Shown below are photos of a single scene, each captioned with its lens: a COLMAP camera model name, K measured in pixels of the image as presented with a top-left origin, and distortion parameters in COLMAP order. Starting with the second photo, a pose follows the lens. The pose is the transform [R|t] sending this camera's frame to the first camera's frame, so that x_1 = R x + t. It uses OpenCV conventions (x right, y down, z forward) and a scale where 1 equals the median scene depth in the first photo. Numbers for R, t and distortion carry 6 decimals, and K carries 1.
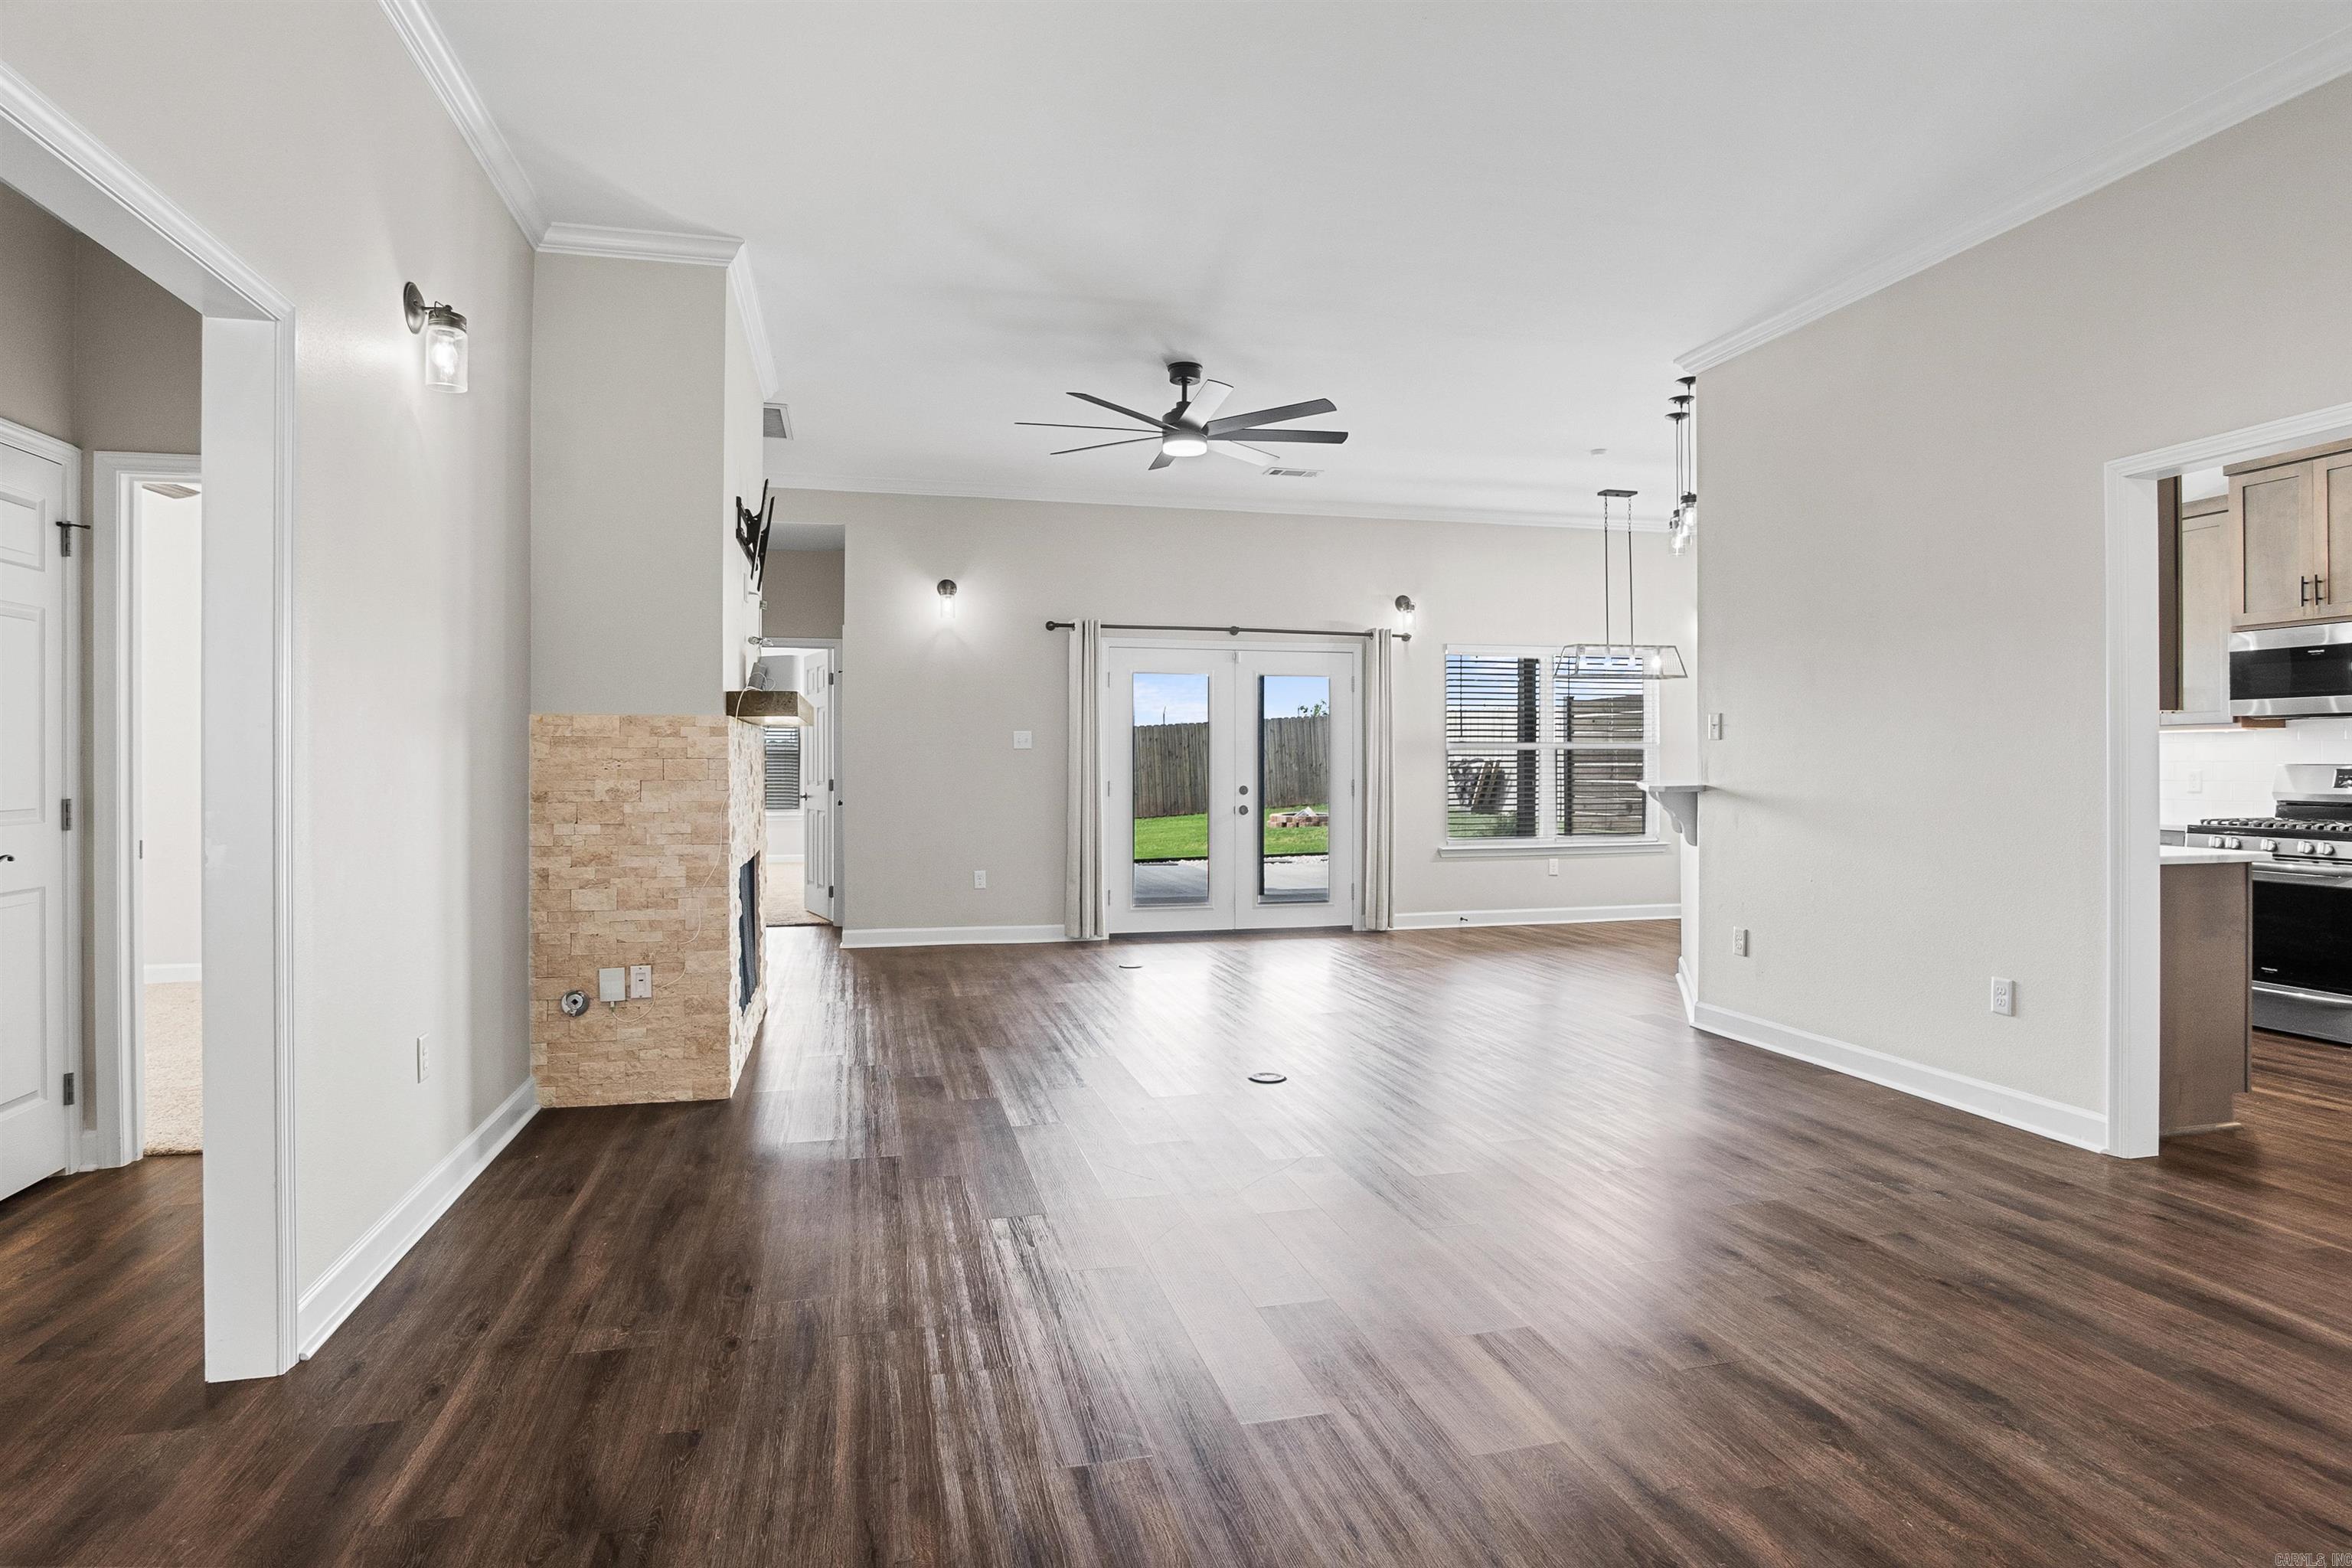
lens RADIAL K [[1277.9, 0, 1179.8], [0, 1277.9, 770.6], [0, 0, 1]] dist [-0.024587, 0.000513]
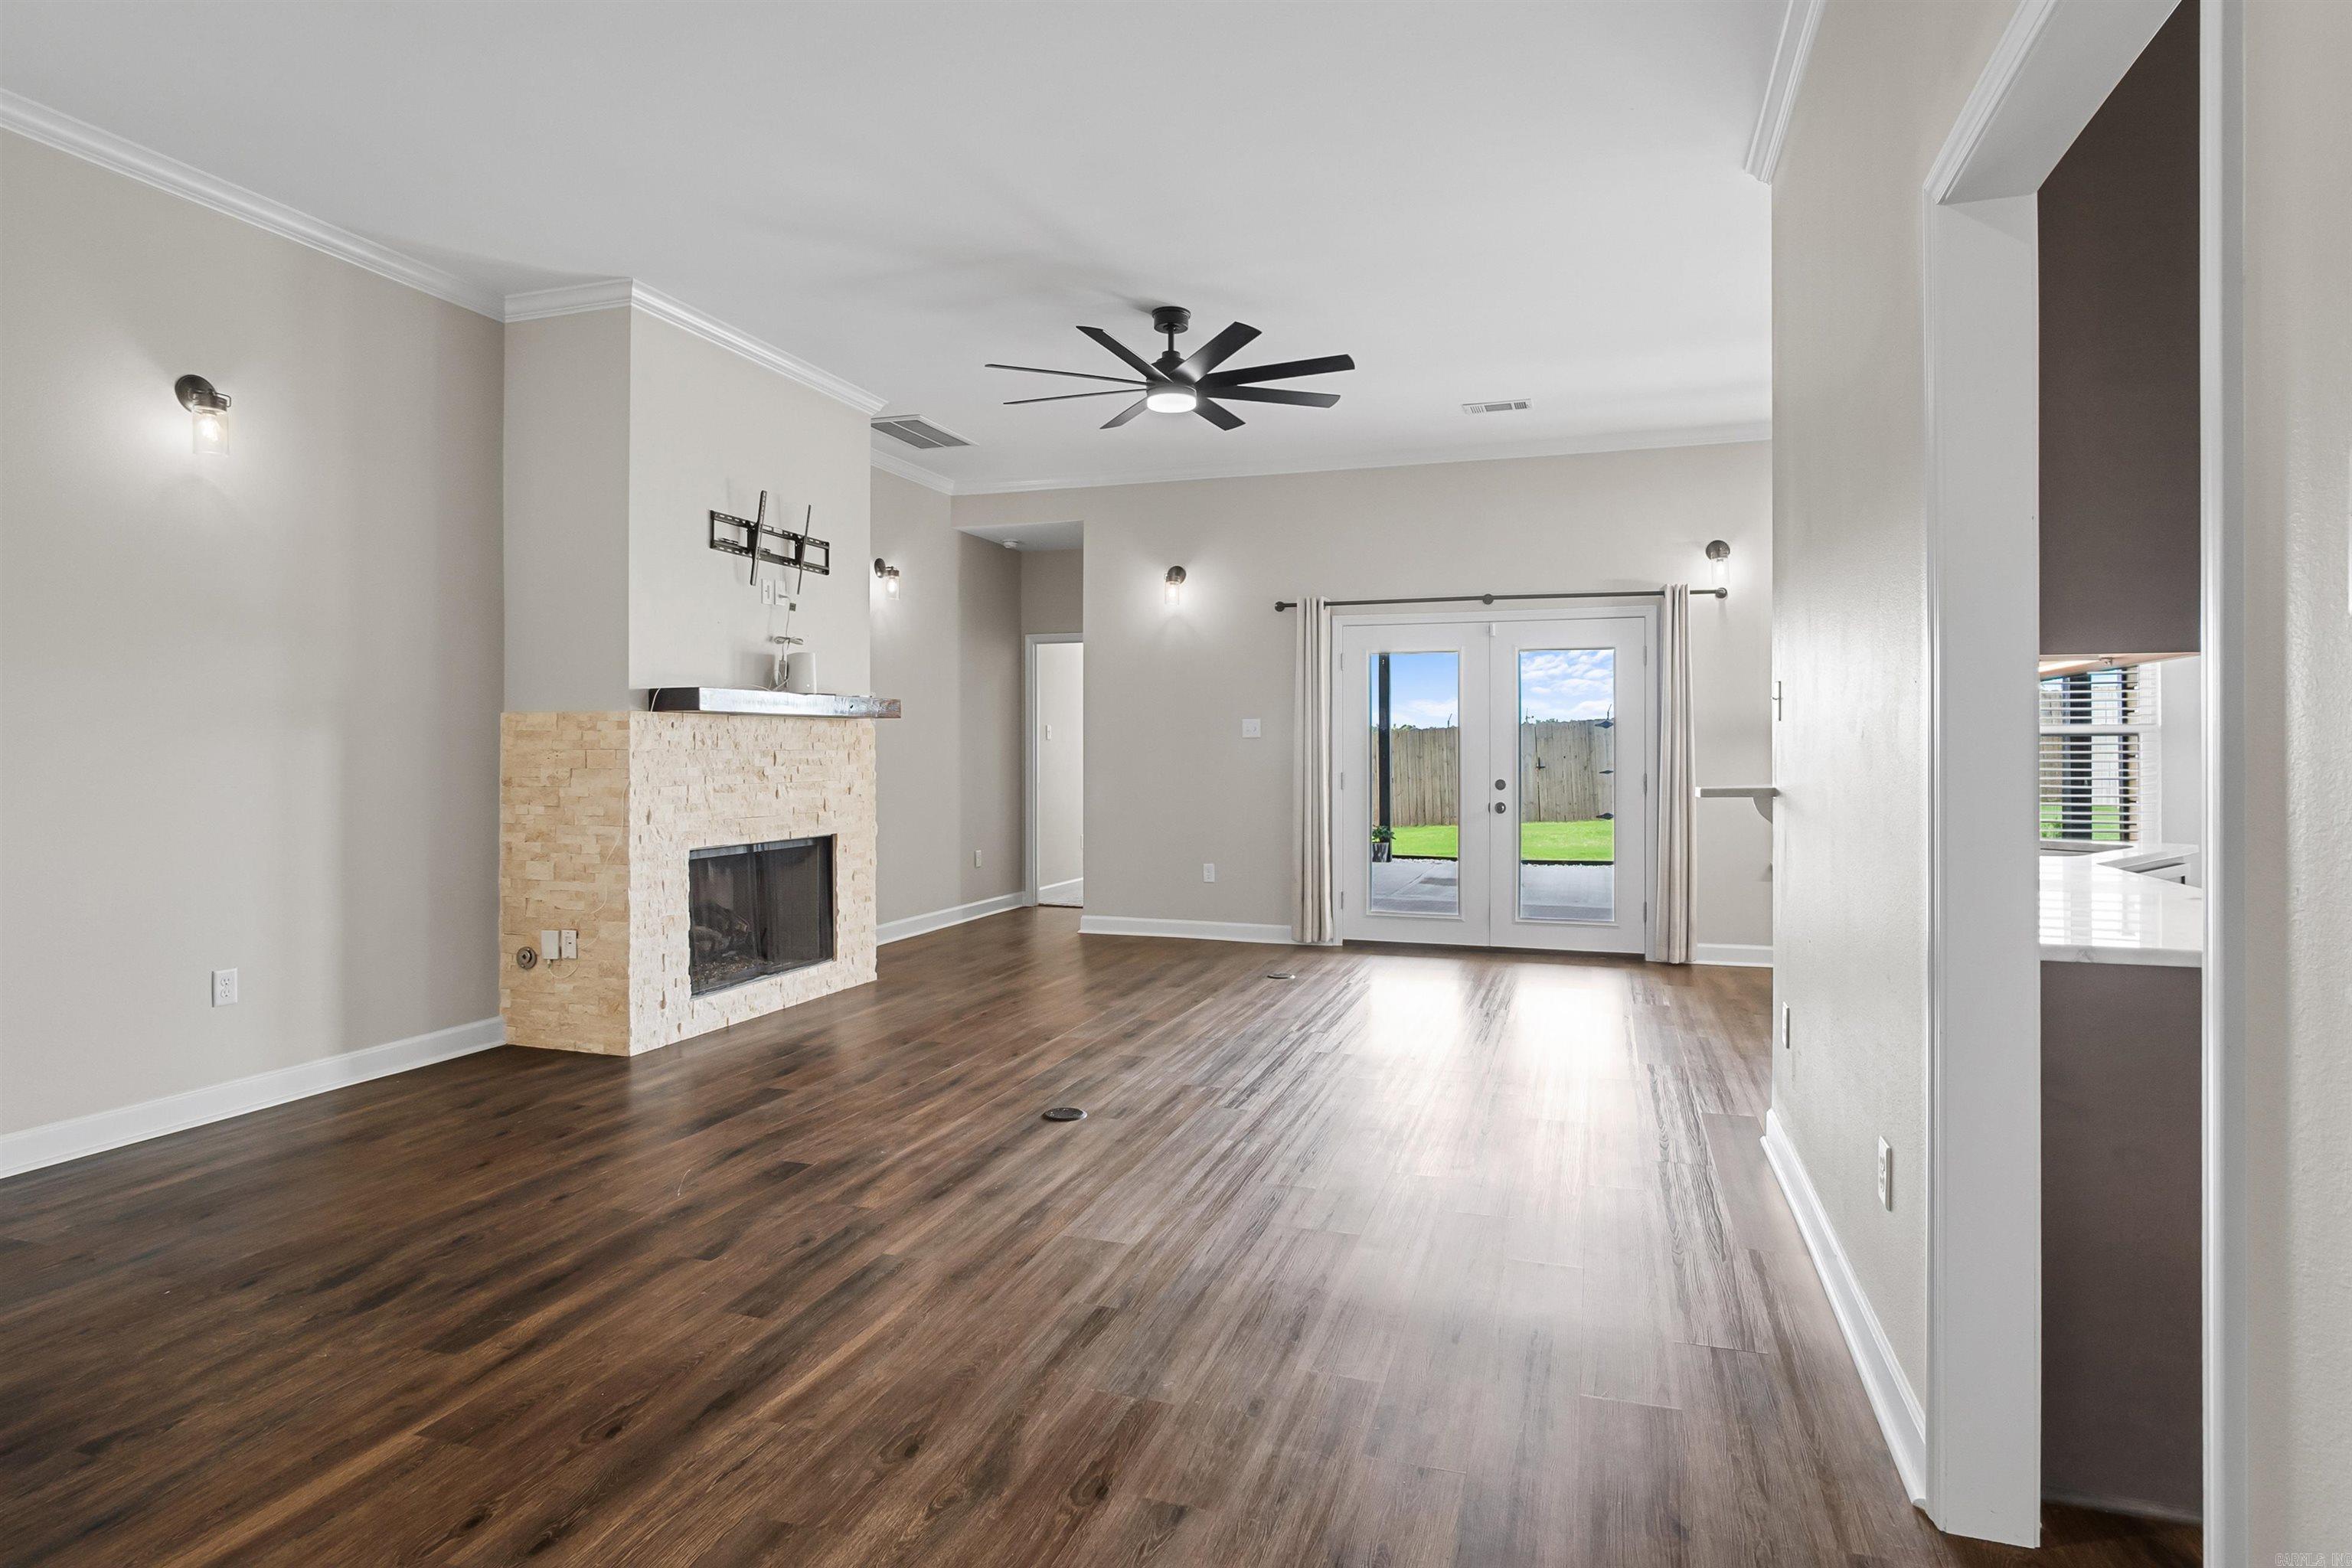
lens RADIAL K [[1263.2, 0, 1177.8], [0, 1263.2, 768.4], [0, 0, 1]] dist [-0.019941, 0.006024]
pose [[0.841512, 0.006666, -0.540198, 0.479232], [-0.003090, 0.999967, 0.007527, -0.001978], [0.540230, -0.004665, 0.841504, 0.254260]]
